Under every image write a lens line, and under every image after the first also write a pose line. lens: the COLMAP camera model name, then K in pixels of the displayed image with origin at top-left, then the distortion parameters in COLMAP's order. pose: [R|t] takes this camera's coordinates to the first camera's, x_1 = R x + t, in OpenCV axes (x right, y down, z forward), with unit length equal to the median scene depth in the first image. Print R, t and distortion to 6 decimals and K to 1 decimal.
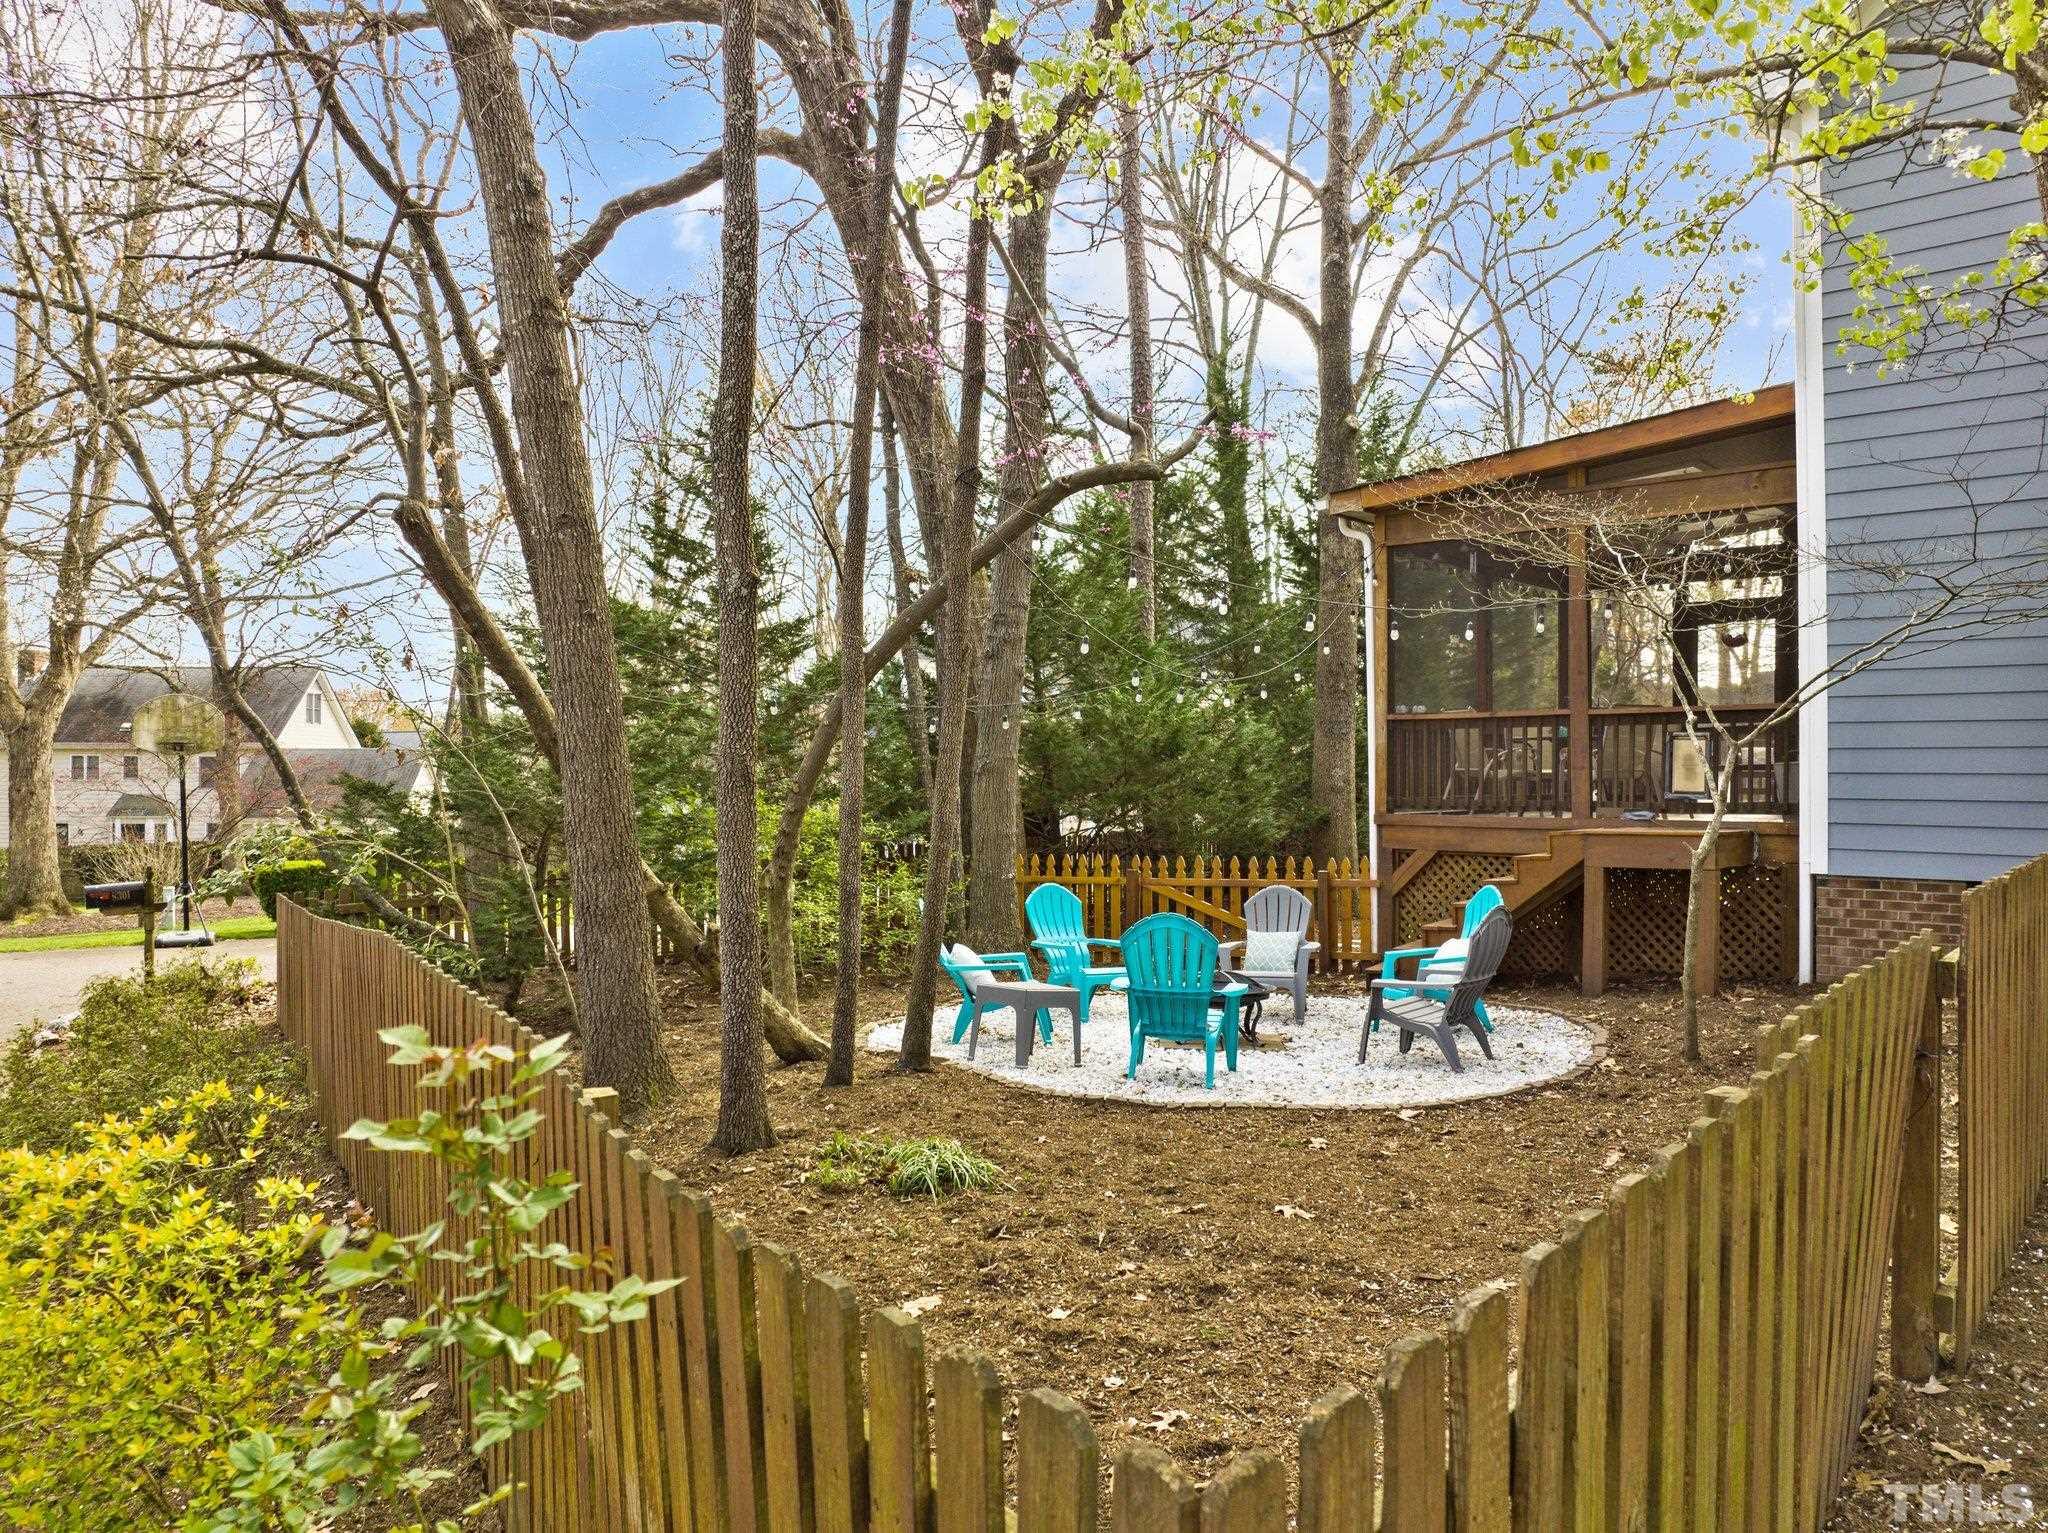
lens RADIAL K [[1431.9, 0, 1031.8], [0, 1431.9, 772.3], [0, 0, 1]] dist [-0.037242, 0.005622]
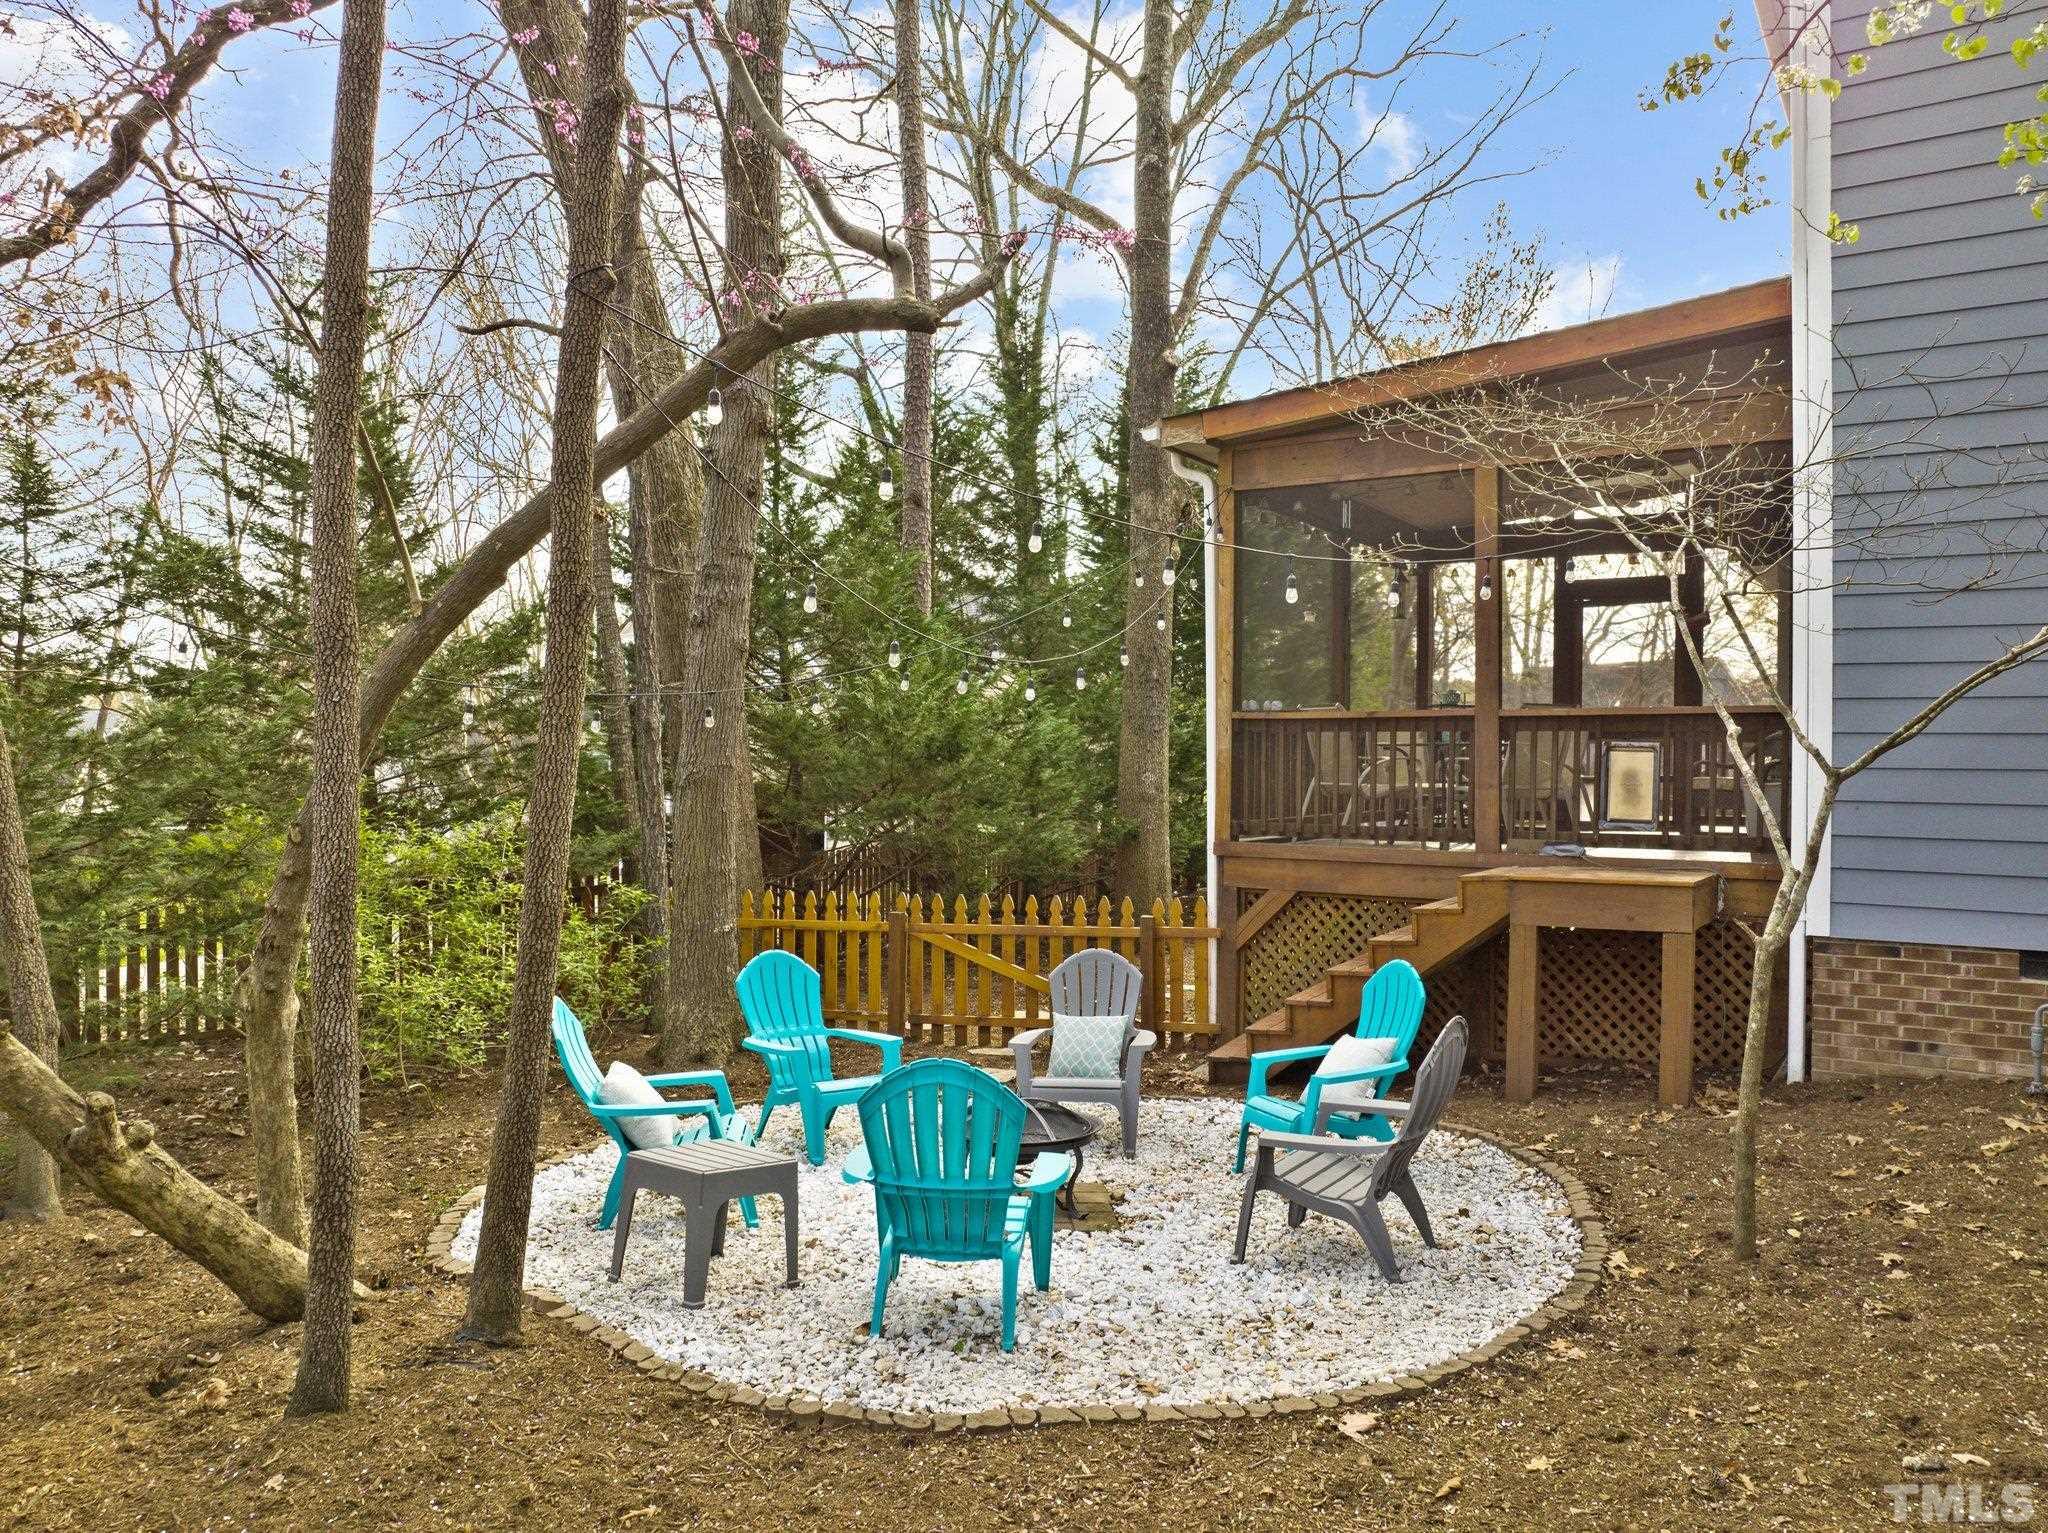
lens RADIAL K [[1441.1, 0, 1034.5], [0, 1441.1, 739.0], [0, 0, 1]] dist [-0.034354, -0.000533]
pose [[0.987906, 0.010154, 0.154720, 0.024087], [-0.008121, 0.999872, -0.013766, -0.013722], [-0.154840, 0.012343, 0.987862, 0.242191]]
